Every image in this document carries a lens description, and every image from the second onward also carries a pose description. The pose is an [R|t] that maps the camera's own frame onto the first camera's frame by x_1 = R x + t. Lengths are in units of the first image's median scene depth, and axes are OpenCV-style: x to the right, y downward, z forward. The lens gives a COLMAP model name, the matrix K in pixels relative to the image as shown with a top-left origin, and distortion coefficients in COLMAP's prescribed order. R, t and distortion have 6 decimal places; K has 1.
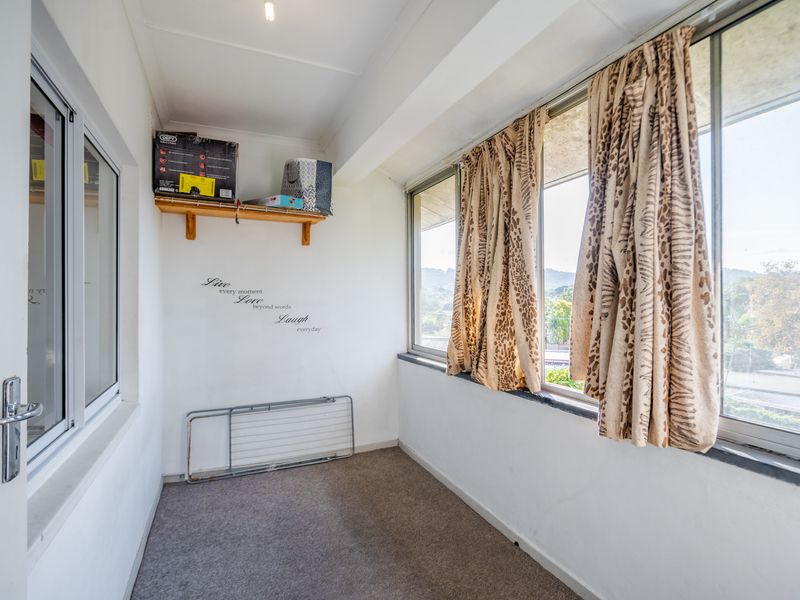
lens RADIAL K [[408.2, 0, 394.2], [0, 408.2, 303.2], [0, 0, 1]] dist [-0.003393, 0.003144]
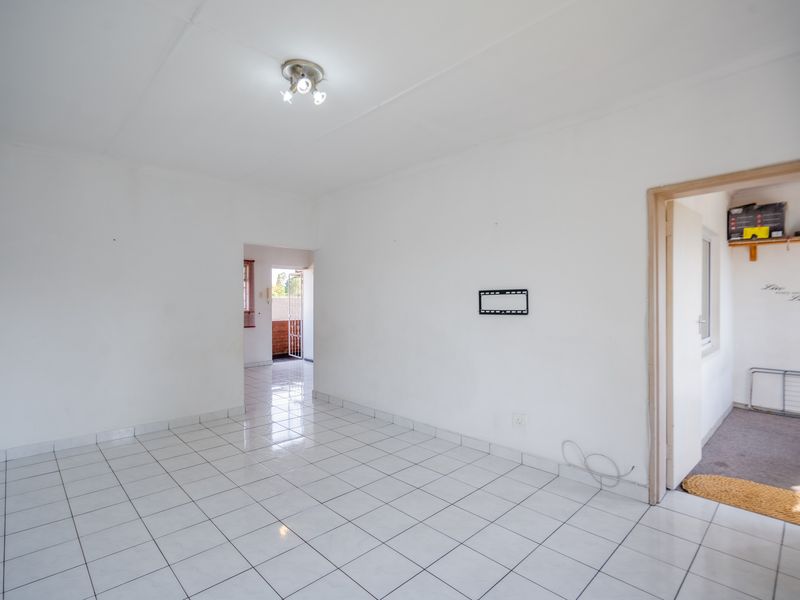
lens RADIAL K [[408.2, 0, 393.4], [0, 408.2, 302.2], [0, 0, 1]] dist [-0.003393, 0.003144]
pose [[0.348252, 0.004653, -0.937389, 0.593101], [0.003594, 0.999974, 0.006299, -0.010685], [0.937394, -0.005563, 0.348226, -1.024507]]
